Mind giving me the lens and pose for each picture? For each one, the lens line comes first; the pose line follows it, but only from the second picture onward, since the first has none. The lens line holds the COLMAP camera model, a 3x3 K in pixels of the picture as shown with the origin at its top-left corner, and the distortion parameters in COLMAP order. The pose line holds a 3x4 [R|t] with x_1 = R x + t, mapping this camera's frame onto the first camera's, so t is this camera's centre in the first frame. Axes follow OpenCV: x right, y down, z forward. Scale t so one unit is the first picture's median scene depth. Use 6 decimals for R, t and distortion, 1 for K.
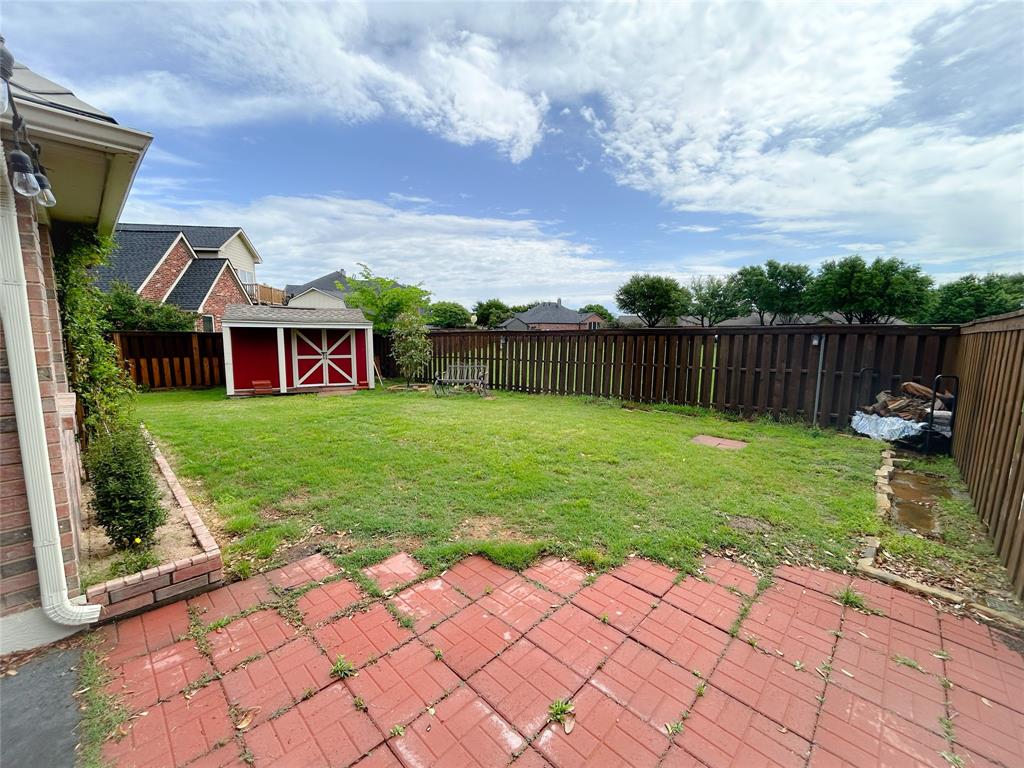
lens RADIAL K [[416.2, 0, 510.9], [0, 416.2, 384.0], [0, 0, 1]] dist [-0.000063, -0.000214]
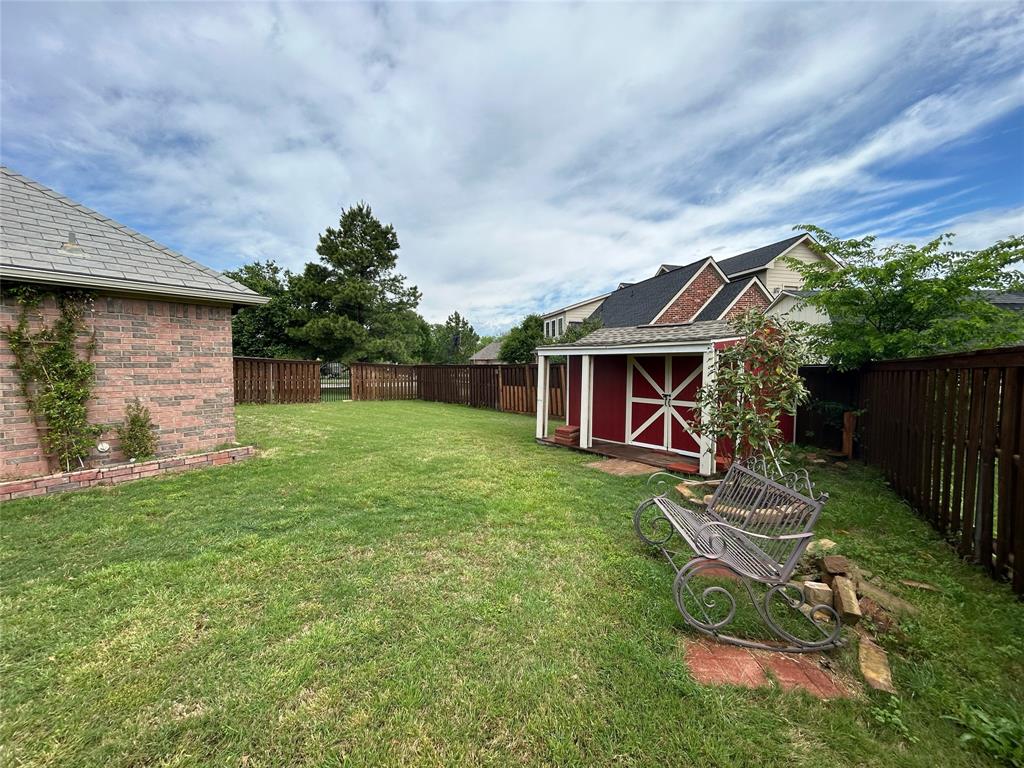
lens RADIAL K [[416.2, 0, 510.9], [0, 416.2, 384.0], [0, 0, 1]] dist [-0.000063, -0.000214]
pose [[0.149720, 0.037321, -0.988024, 0.106586], [-0.118280, 0.992787, 0.019577, -0.076706], [0.981628, 0.113932, 0.153055, 0.691617]]
